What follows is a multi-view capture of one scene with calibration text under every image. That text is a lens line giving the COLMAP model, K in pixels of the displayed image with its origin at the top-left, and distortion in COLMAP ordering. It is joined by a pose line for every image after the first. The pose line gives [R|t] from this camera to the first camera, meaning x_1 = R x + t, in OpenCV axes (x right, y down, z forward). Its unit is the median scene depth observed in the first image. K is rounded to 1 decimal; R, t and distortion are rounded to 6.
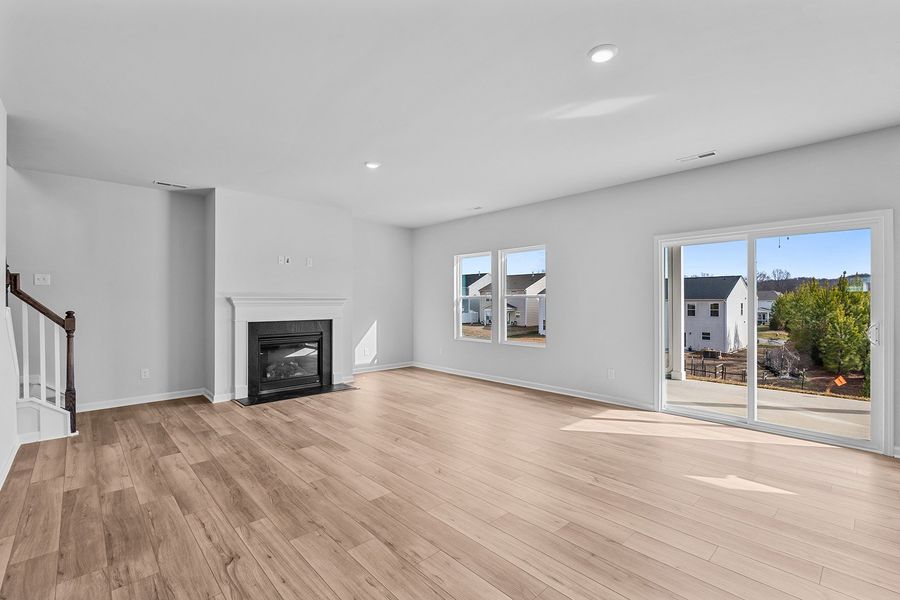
lens RADIAL K [[402.9, 0, 451.7], [0, 402.9, 299.5], [0, 0, 1]] dist [-0.004092, 0.000764]
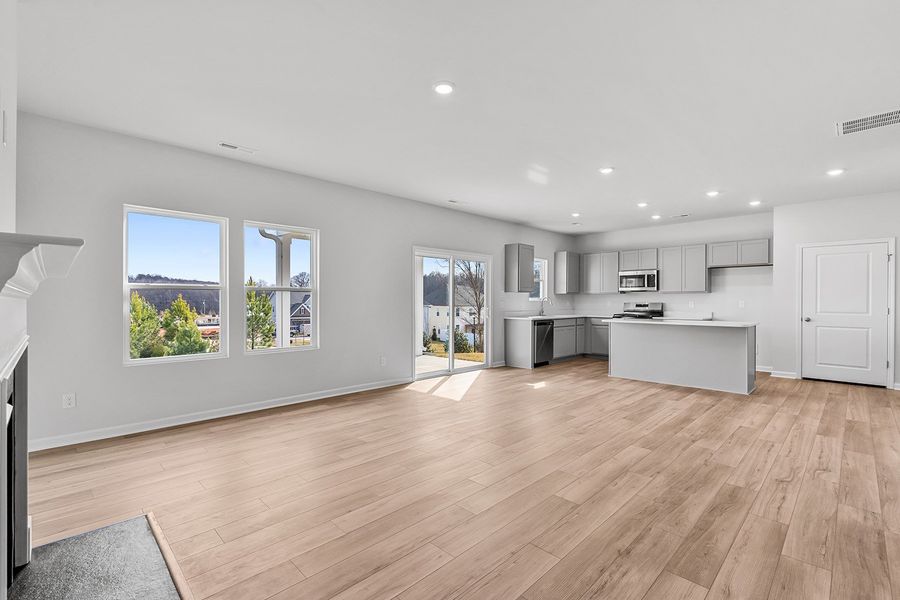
lens RADIAL K [[402.9, 0, 445.3], [0, 402.9, 304.7], [0, 0, 1]] dist [-0.004092, 0.000764]
pose [[-0.025953, -0.008009, 0.999631, -0.980768], [-0.005148, 0.999956, 0.007878, 0.022563], [-0.999650, -0.004941, -0.025993, 1.140876]]
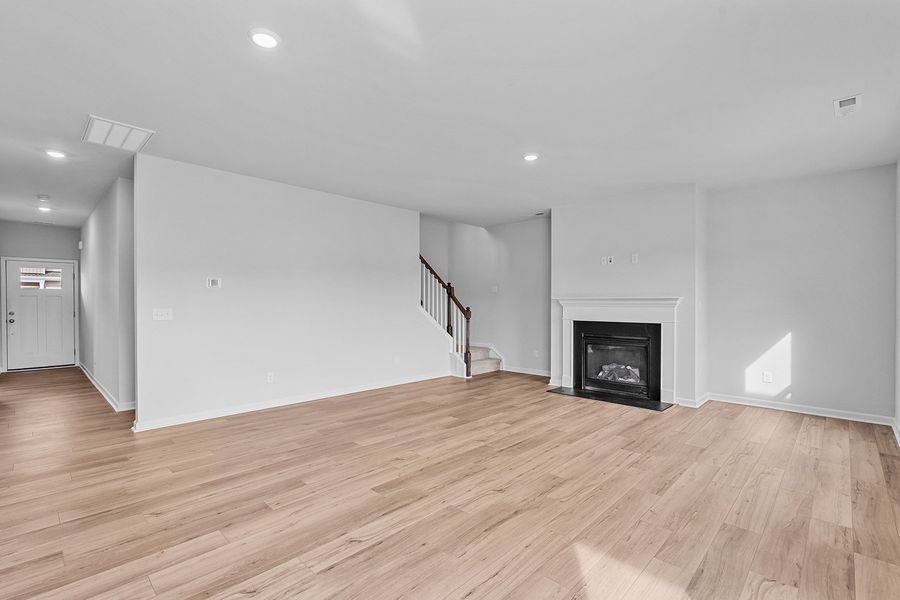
lens RADIAL K [[402.9, 0, 449.1], [0, 402.9, 304.5], [0, 0, 1]] dist [-0.004092, 0.000764]
pose [[0.053493, 0.005019, -0.998556, 0.830291], [0.003379, 0.999981, 0.005207, 0.007398], [0.998563, -0.003653, 0.053475, 0.853414]]
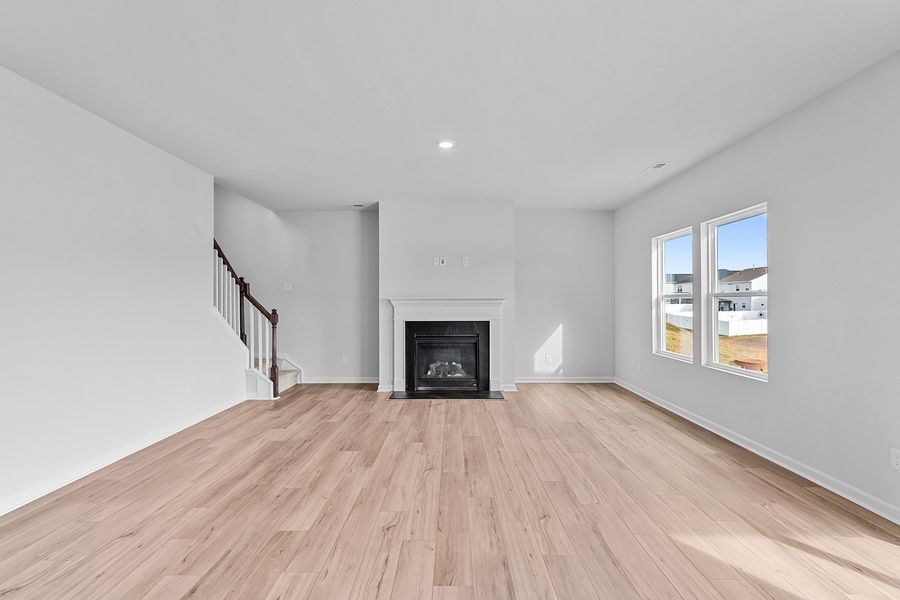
lens RADIAL K [[402.9, 0, 446.2], [0, 402.9, 301.2], [0, 0, 1]] dist [-0.004092, 0.000764]
pose [[0.723978, -0.002129, -0.689820, 0.450158], [0.005950, 0.999977, 0.003159, 0.000560], [0.689798, -0.006392, 0.723974, 0.420341]]
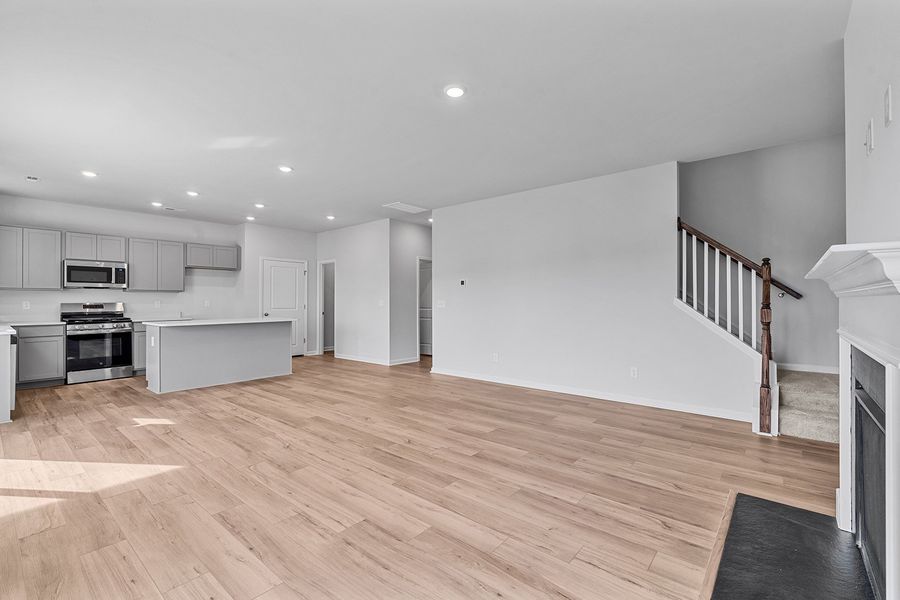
lens RADIAL K [[402.9, 0, 459.2], [0, 402.9, 297.3], [0, 0, 1]] dist [-0.004092, 0.000764]
pose [[-0.990761, 0.002427, -0.135600, -0.122918], [0.004284, 0.999901, -0.013402, 0.029326], [0.135554, -0.013859, -0.990673, 1.896435]]
